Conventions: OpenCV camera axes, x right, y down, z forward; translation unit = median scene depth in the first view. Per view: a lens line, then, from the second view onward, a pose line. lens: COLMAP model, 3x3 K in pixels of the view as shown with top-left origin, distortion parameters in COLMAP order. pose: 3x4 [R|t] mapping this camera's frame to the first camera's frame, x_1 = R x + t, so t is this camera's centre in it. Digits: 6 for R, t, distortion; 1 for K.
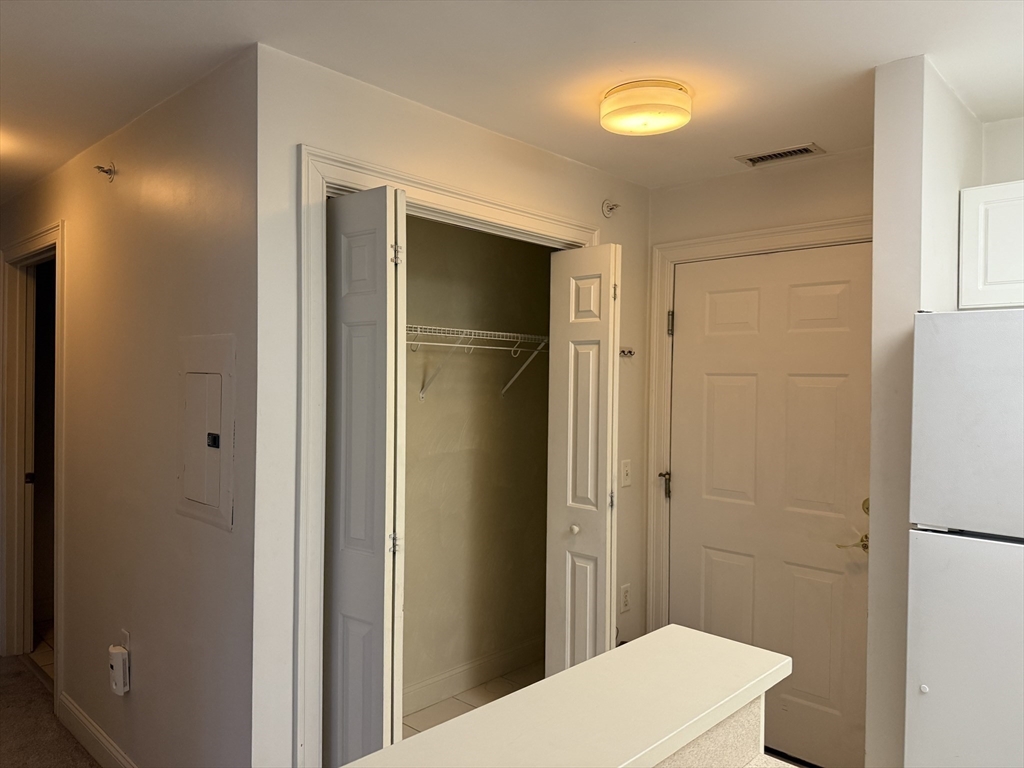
lens RADIAL K [[706.9, 0, 512.0], [0, 706.9, 384.0], [0, 0, 1]] dist [0.095755, -0.122638]
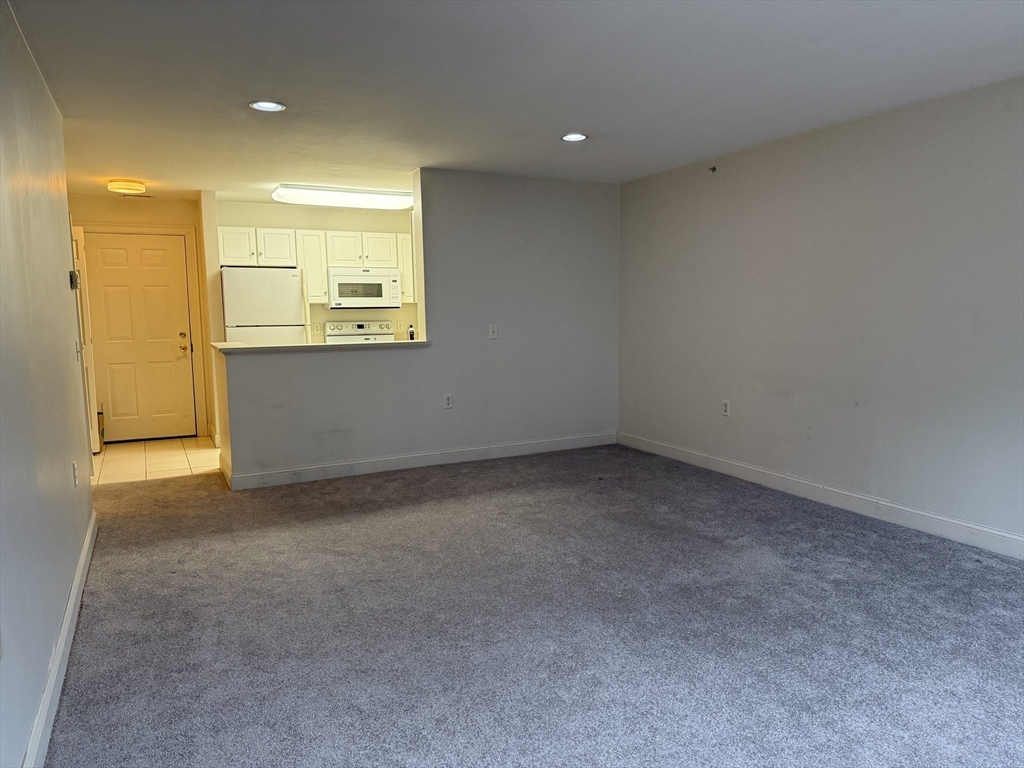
lens RADIAL K [[706.9, 0, 512.0], [0, 706.9, 384.0], [0, 0, 1]] dist [0.095755, -0.122638]
pose [[0.336198, -0.125599, 0.933379, -1.570113], [0.021029, 0.991821, 0.125889, 0.038516], [-0.941557, -0.022696, 0.336089, -1.049302]]
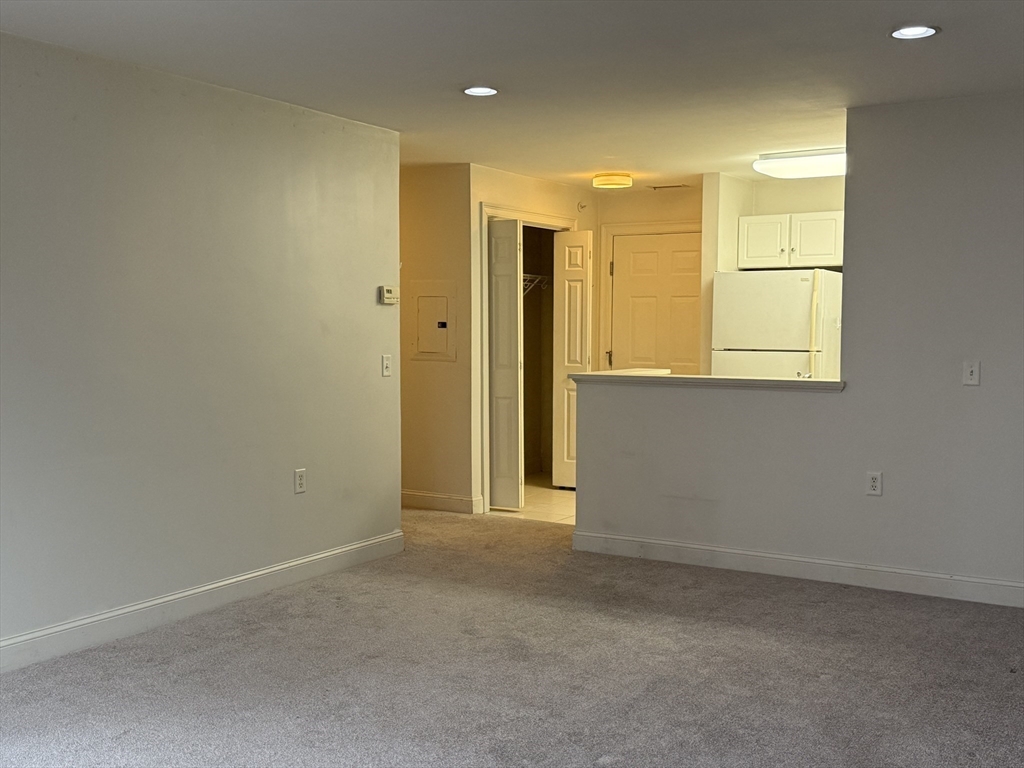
lens RADIAL K [[1098.9, 0, 532.2], [0, 1098.9, 384.3], [0, 0, 1]] dist [0.159716, 0.002952]
pose [[0.971790, -0.024777, 0.234542, -0.735655], [0.011421, 0.998244, 0.058131, 0.049837], [-0.235570, -0.053813, 0.970366, -1.949471]]
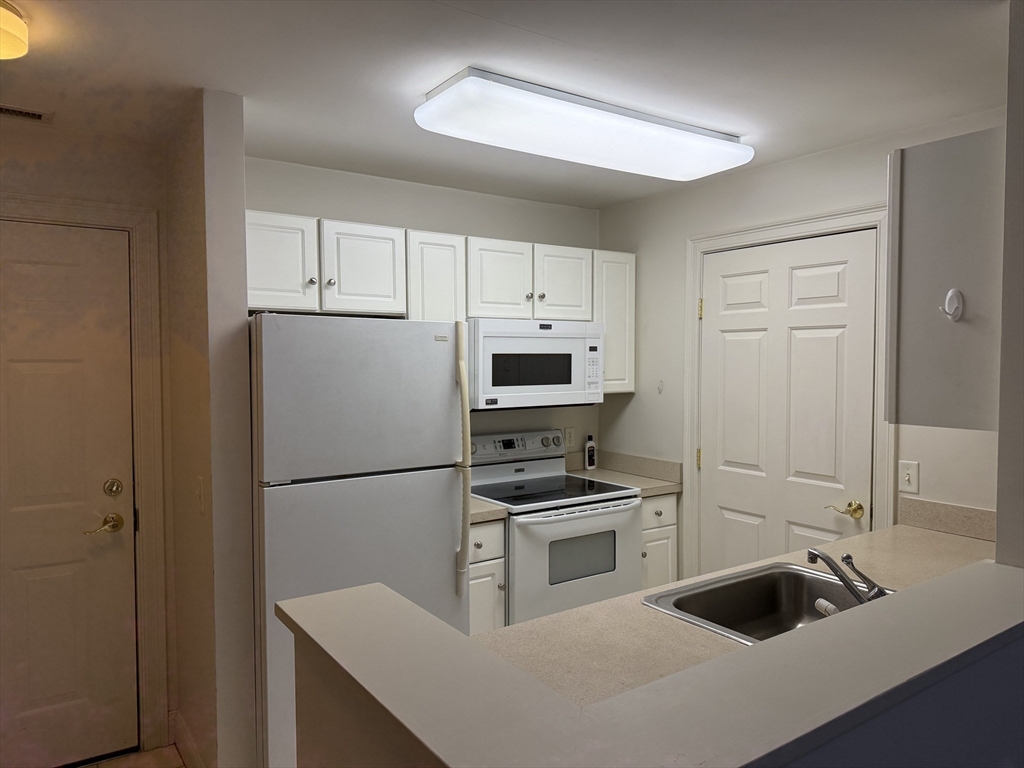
lens RADIAL K [[706.9, 0, 512.0], [0, 706.9, 384.0], [0, 0, 1]] dist [0.095755, -0.122638]
pose [[0.201718, -0.051056, 0.978112, -0.371836], [0.009057, 0.998695, 0.050263, -0.023737], [-0.979402, -0.001280, 0.201918, 0.215686]]
